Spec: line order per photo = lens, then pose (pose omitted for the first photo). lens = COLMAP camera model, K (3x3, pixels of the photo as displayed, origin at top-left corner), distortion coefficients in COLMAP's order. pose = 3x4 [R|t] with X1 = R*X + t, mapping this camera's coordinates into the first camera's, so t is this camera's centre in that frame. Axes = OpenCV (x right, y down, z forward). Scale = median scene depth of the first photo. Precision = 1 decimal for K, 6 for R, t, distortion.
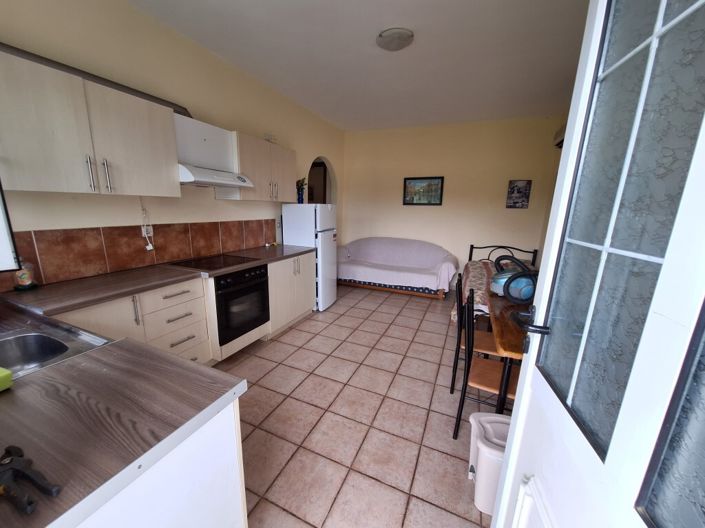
lens RADIAL K [[277.0, 0, 349.0], [0, 277.0, 268.4], [0, 0, 1]] dist [-0.003086, 0.000855]
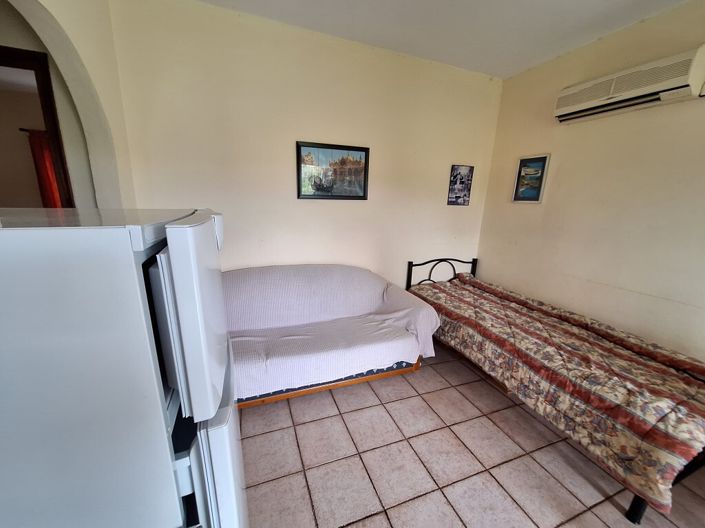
lens RADIAL K [[277.0, 0, 349.5], [0, 277.0, 268.3], [0, 0, 1]] dist [-0.003086, 0.000855]
pose [[0.712151, -0.171032, 0.680873, -0.152975], [0.134232, 0.985149, 0.107067, -0.233787], [-0.689073, 0.015147, 0.724533, 0.926364]]
